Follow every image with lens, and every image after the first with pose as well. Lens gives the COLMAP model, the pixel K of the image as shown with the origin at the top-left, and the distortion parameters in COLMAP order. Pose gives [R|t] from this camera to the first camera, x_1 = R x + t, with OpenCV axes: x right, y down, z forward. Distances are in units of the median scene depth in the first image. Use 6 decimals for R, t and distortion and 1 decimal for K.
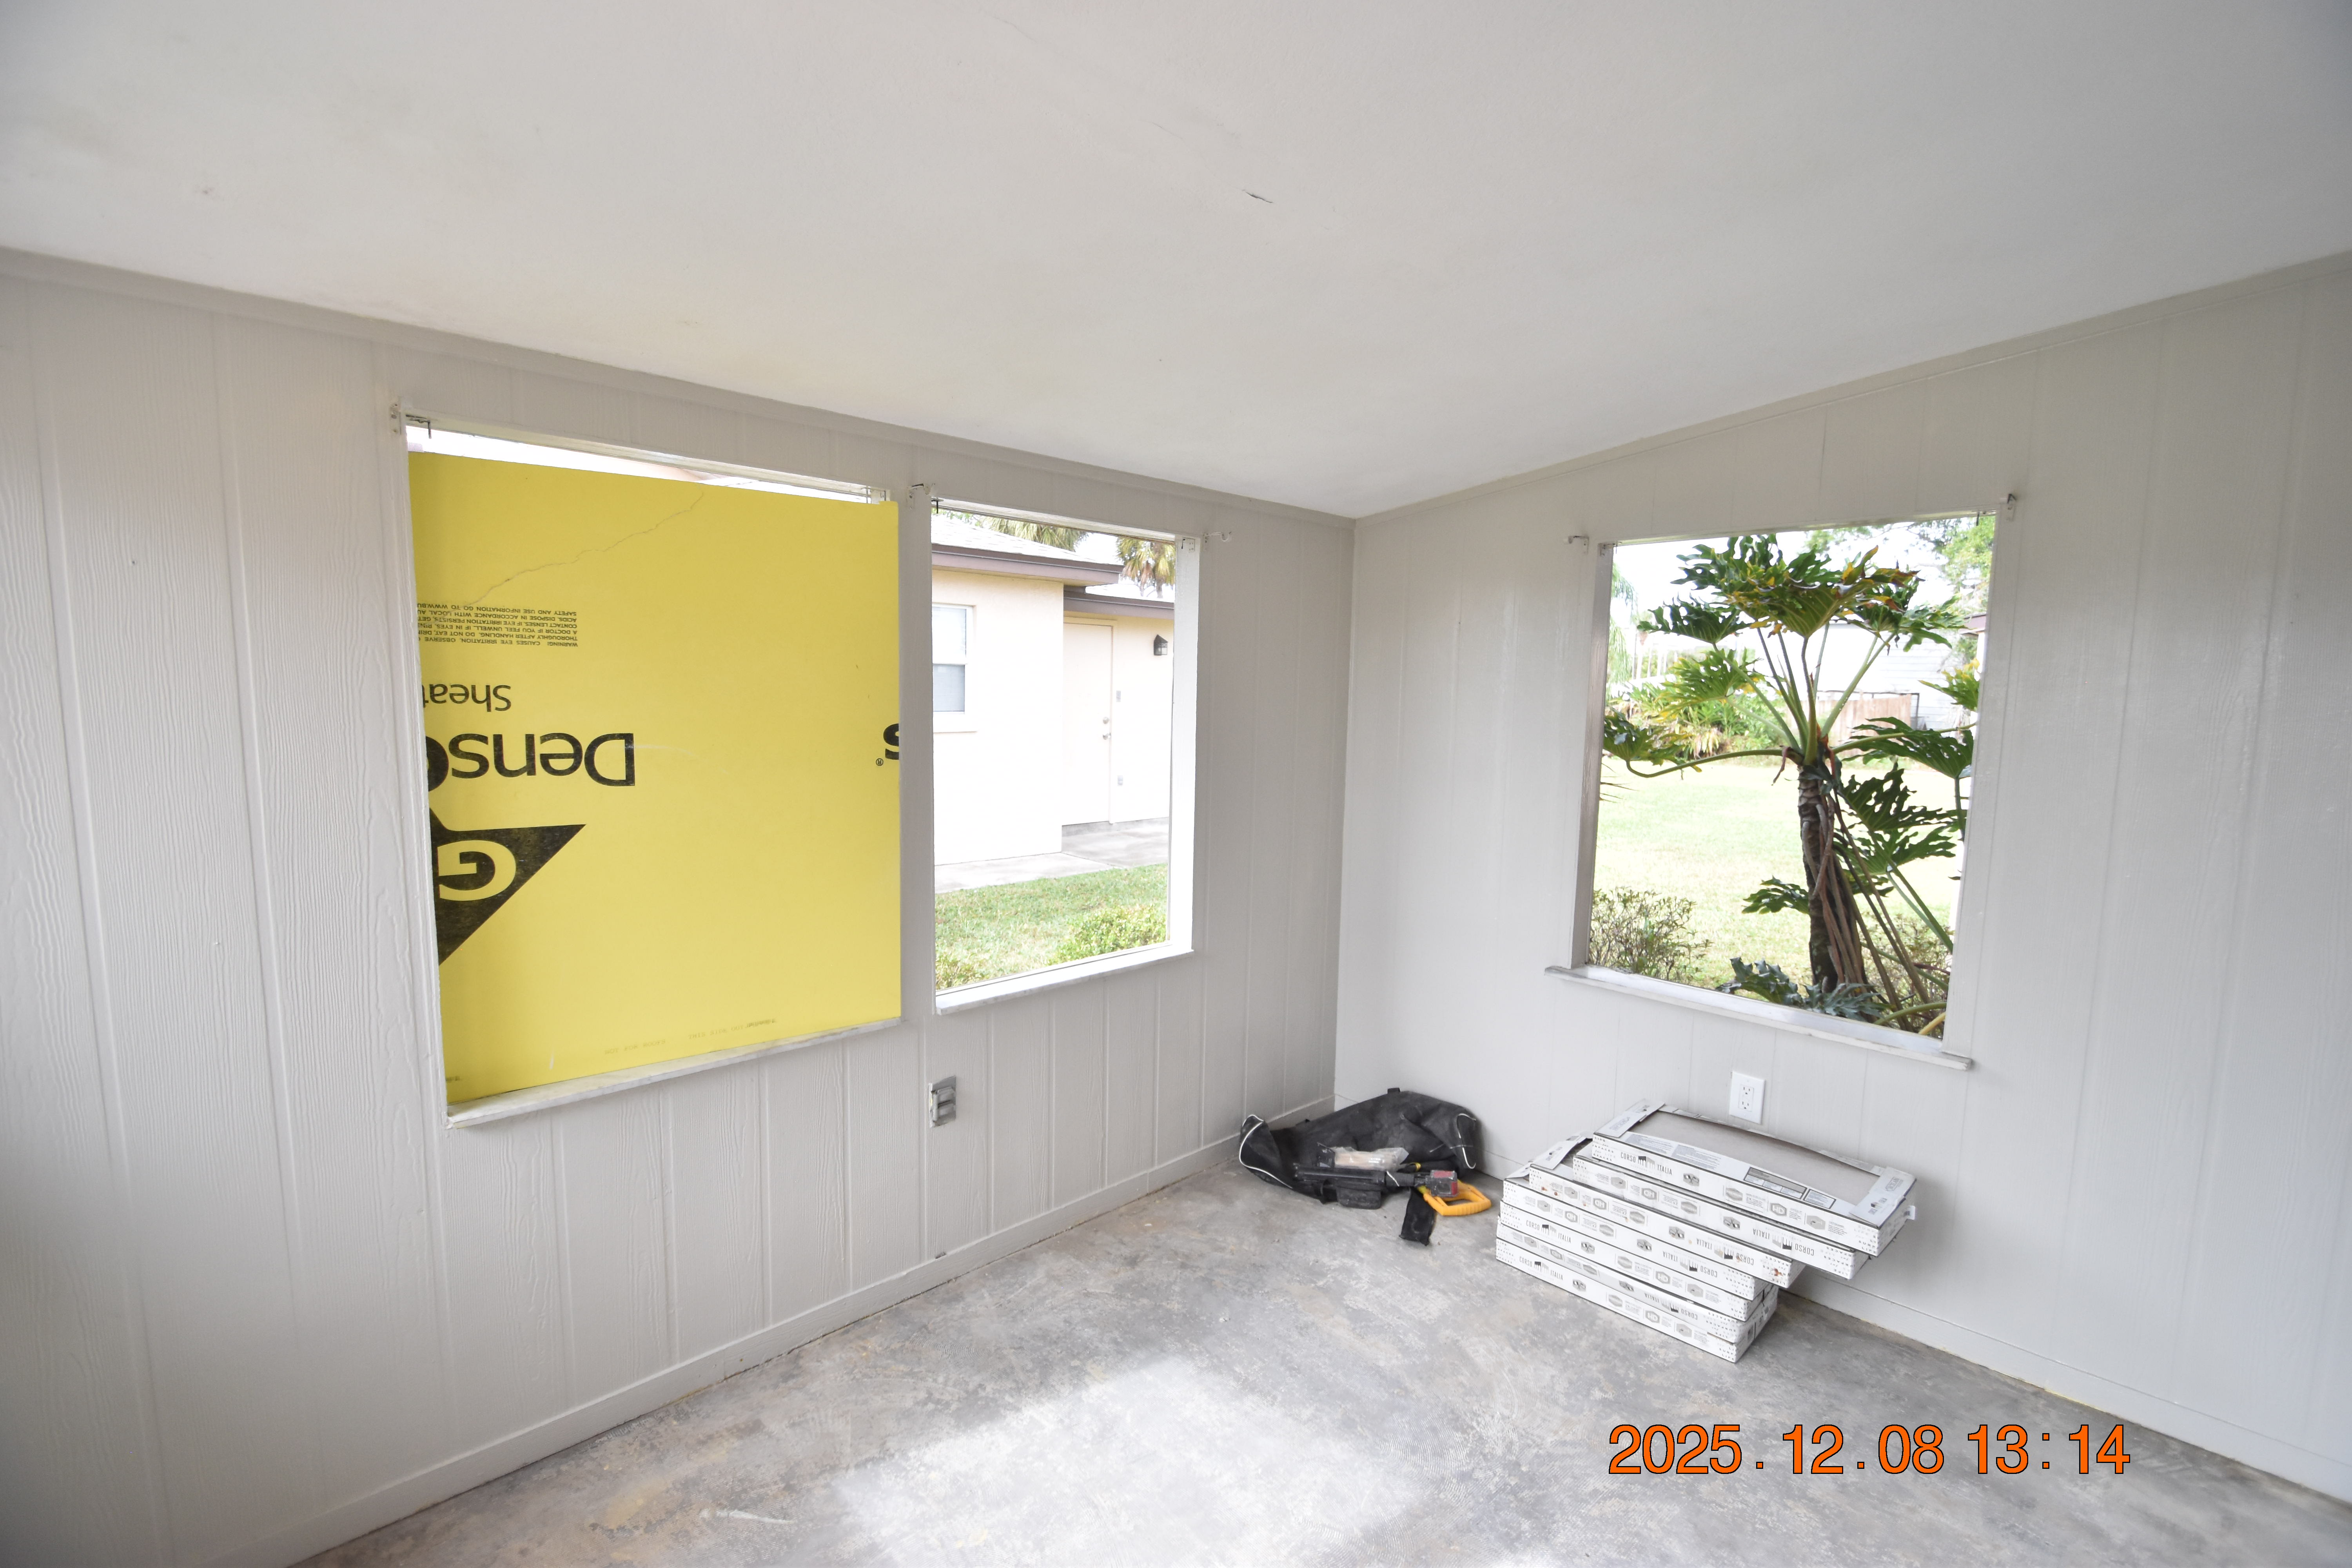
lens RADIAL K [[1030.1, 0, 1172.2], [0, 1030.1, 780.7], [0, 0, 1]] dist [-0.001096, -0.004979]
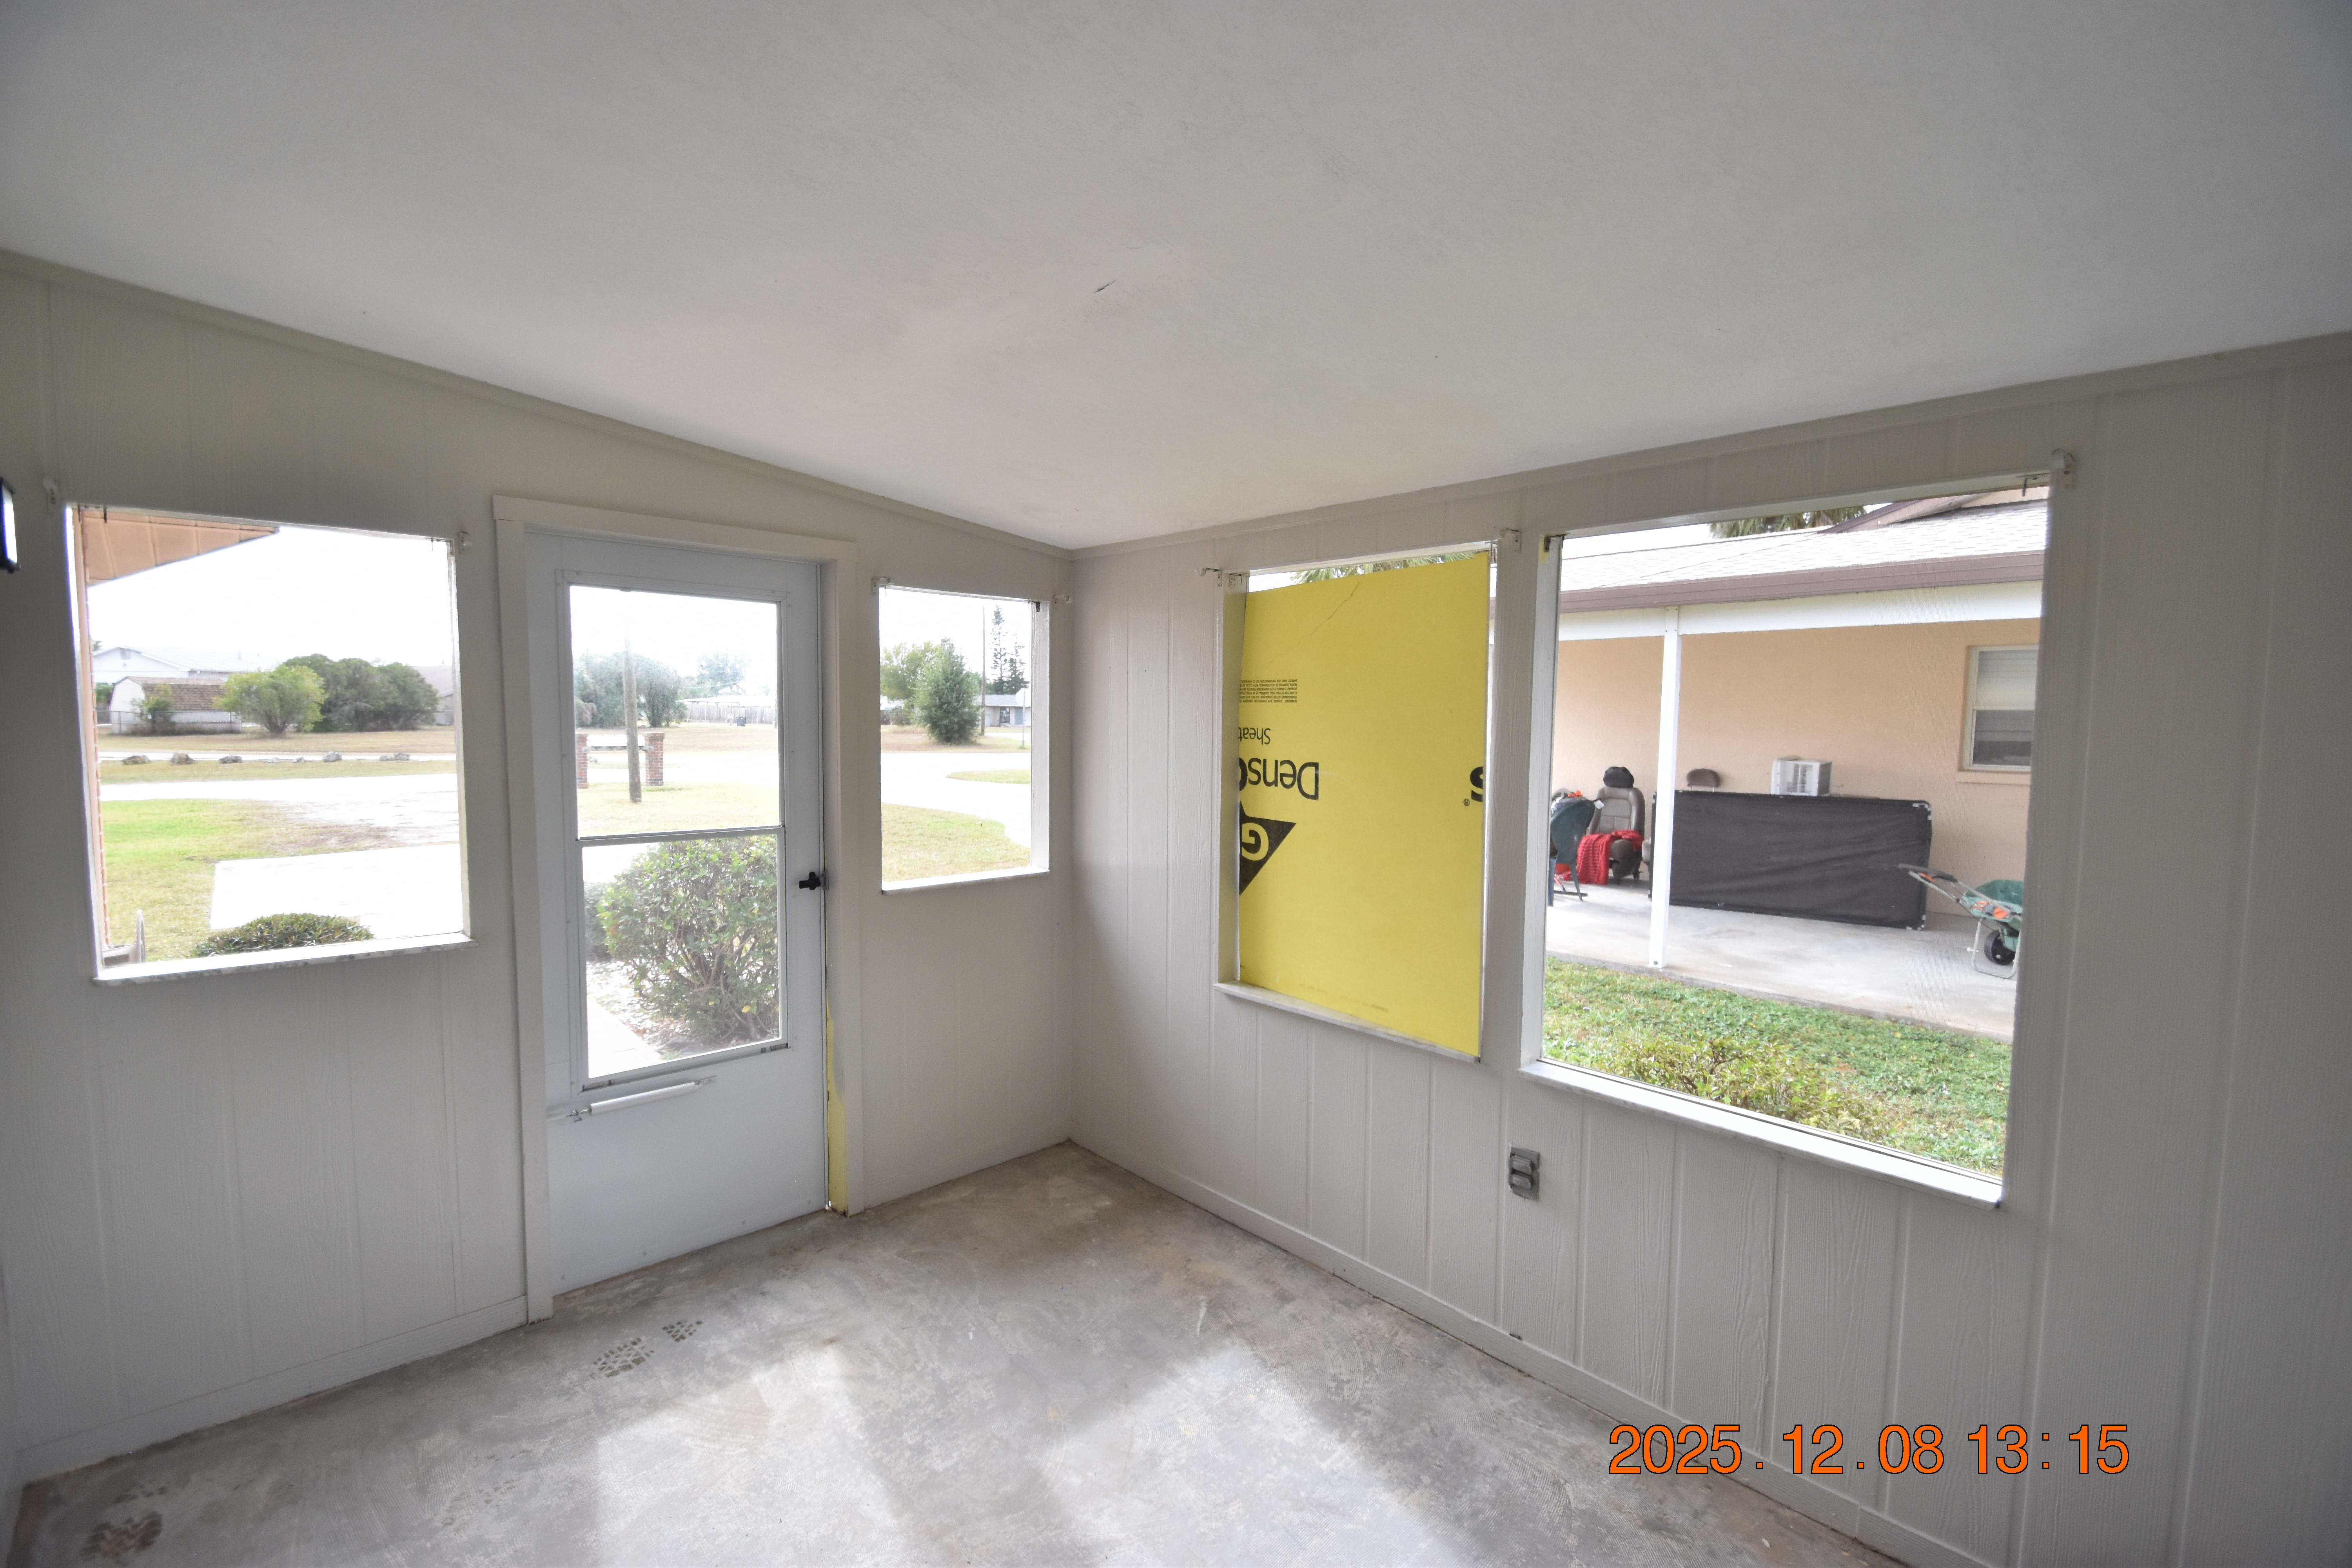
lens RADIAL K [[1030.1, 0, 1177.4], [0, 1030.1, 785.4], [0, 0, 1]] dist [-0.001096, -0.004979]
pose [[-0.015440, 0.046478, -0.998800, 0.828972], [-0.107170, 0.993088, 0.047869, -0.058329], [0.994121, 0.107781, -0.010353, 0.777991]]
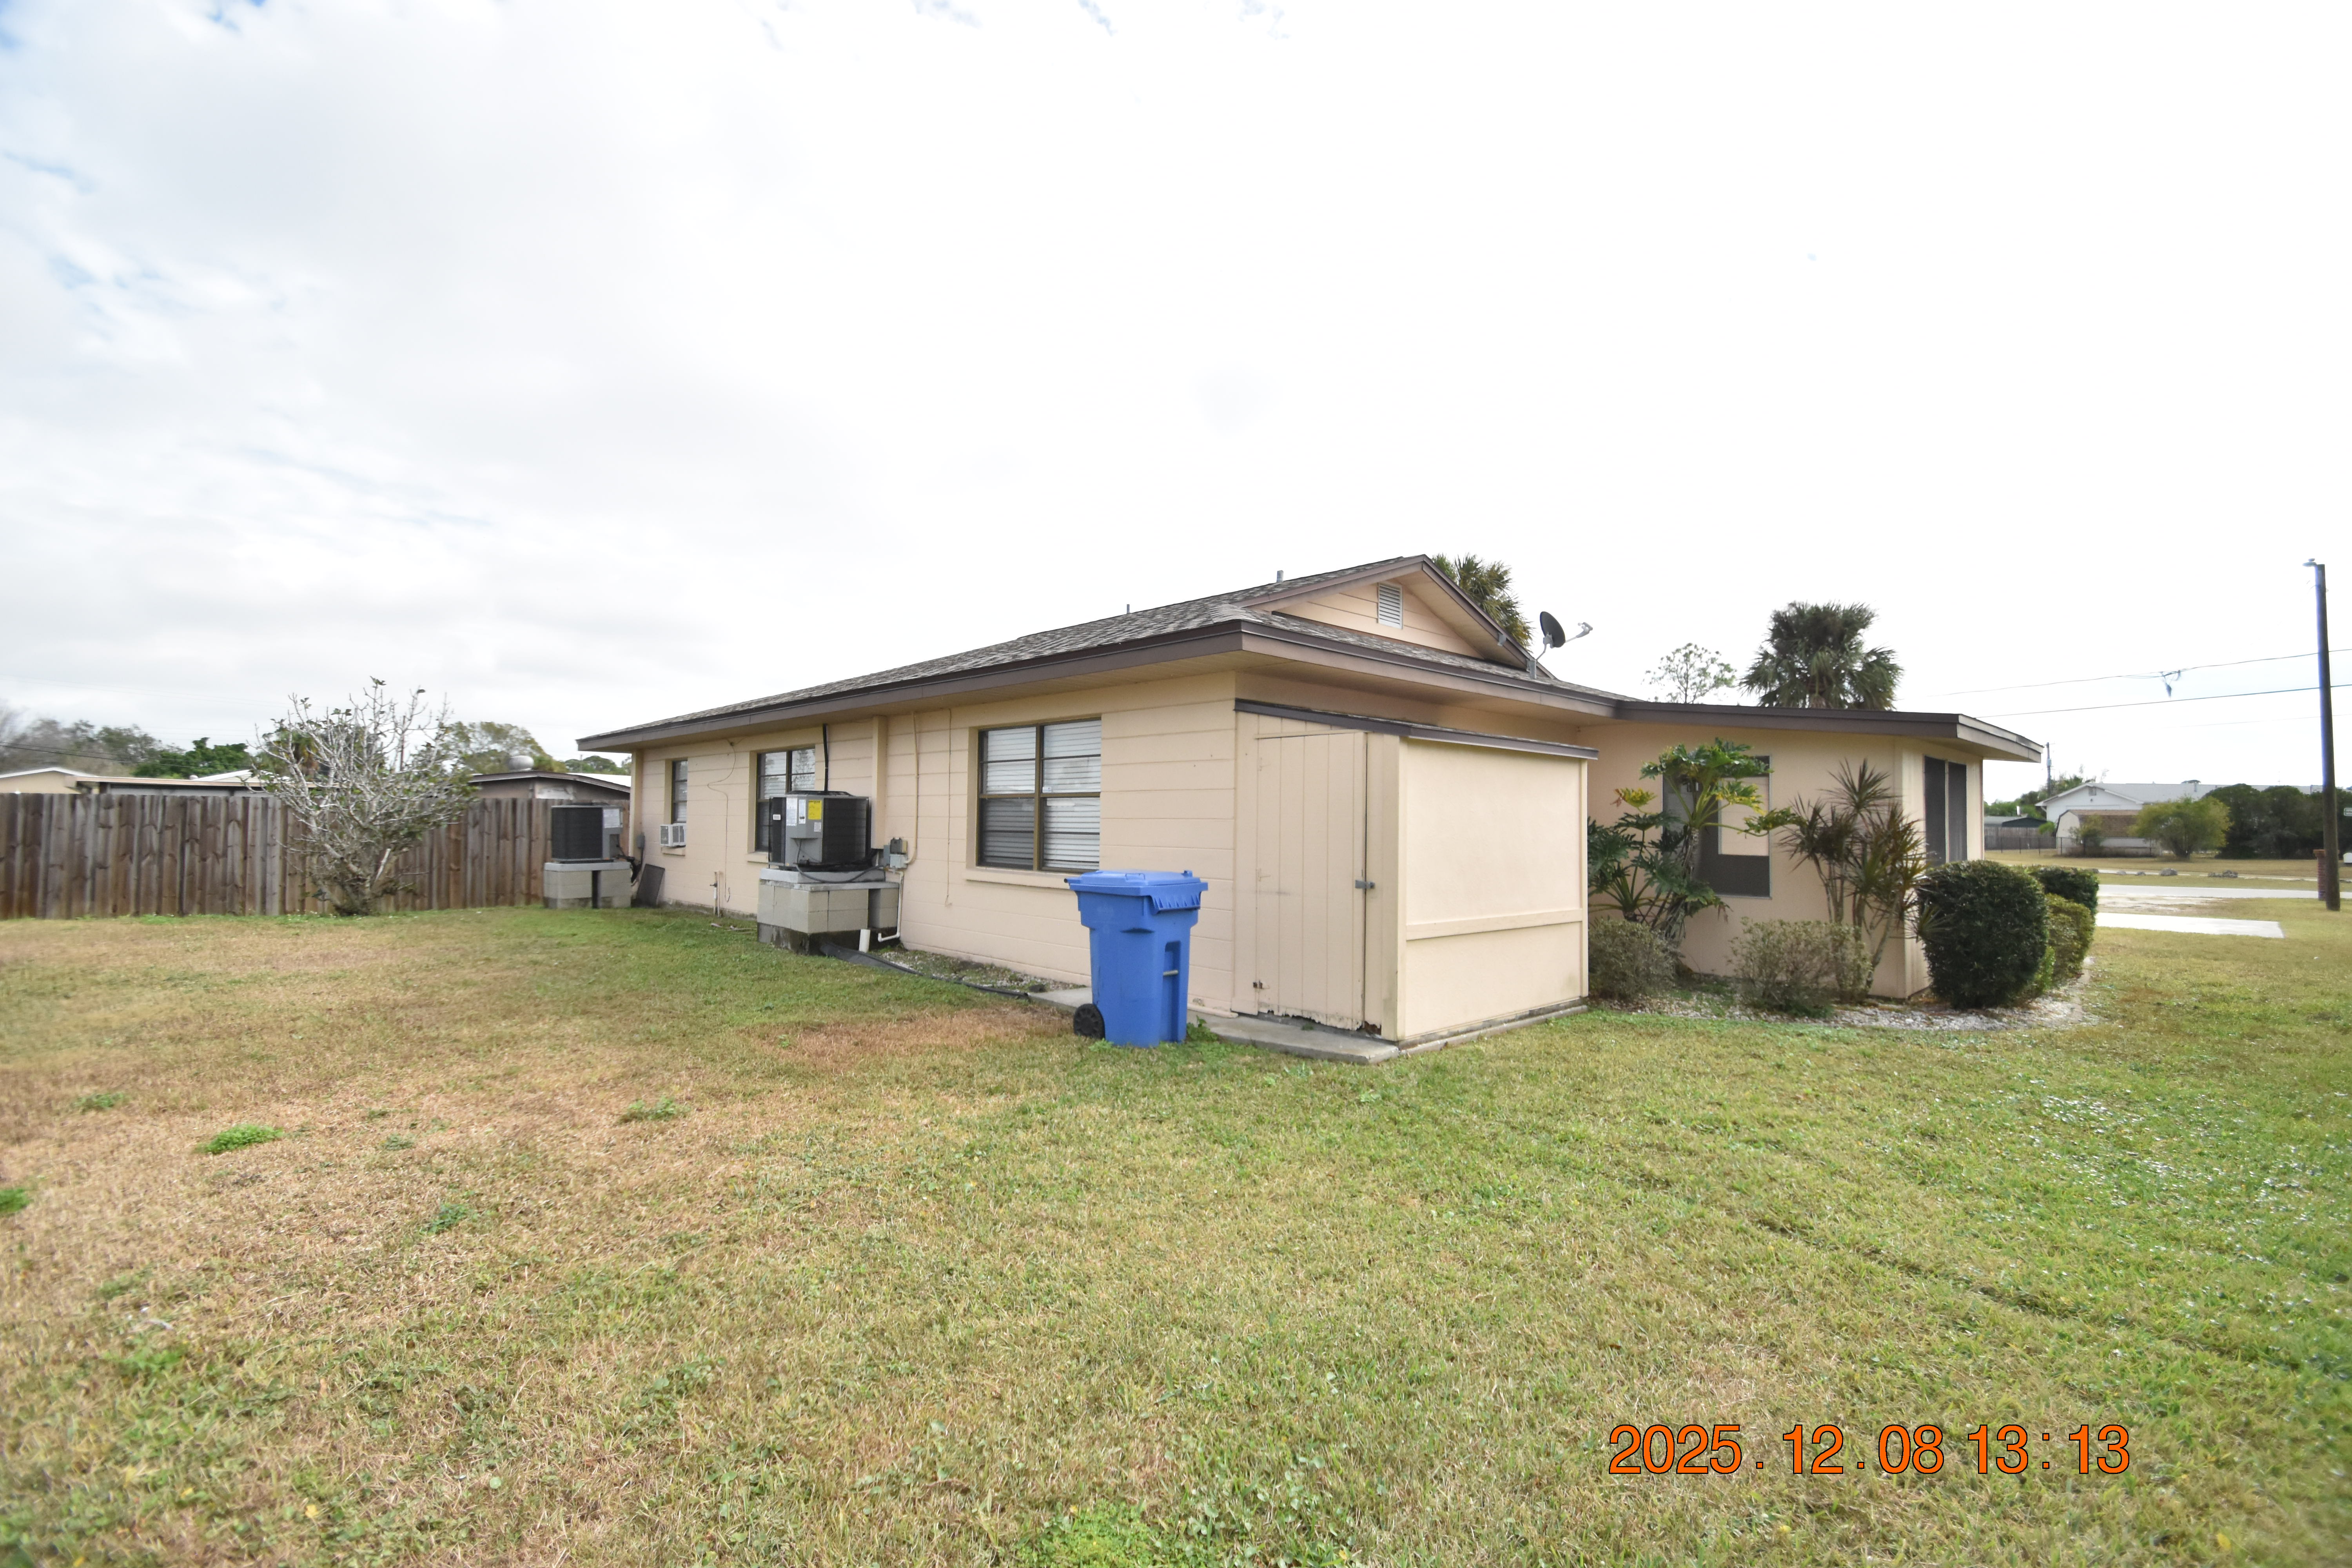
lens RADIAL K [[1030.1, 0, 1183.2], [0, 1030.1, 786.4], [0, 0, 1]] dist [-0.001096, -0.004979]
pose [[-0.999182, -0.034119, -0.021690, 4.384955], [-0.035372, 0.997556, 0.060252, -0.480568], [0.019581, 0.060969, -0.997948, 6.675828]]
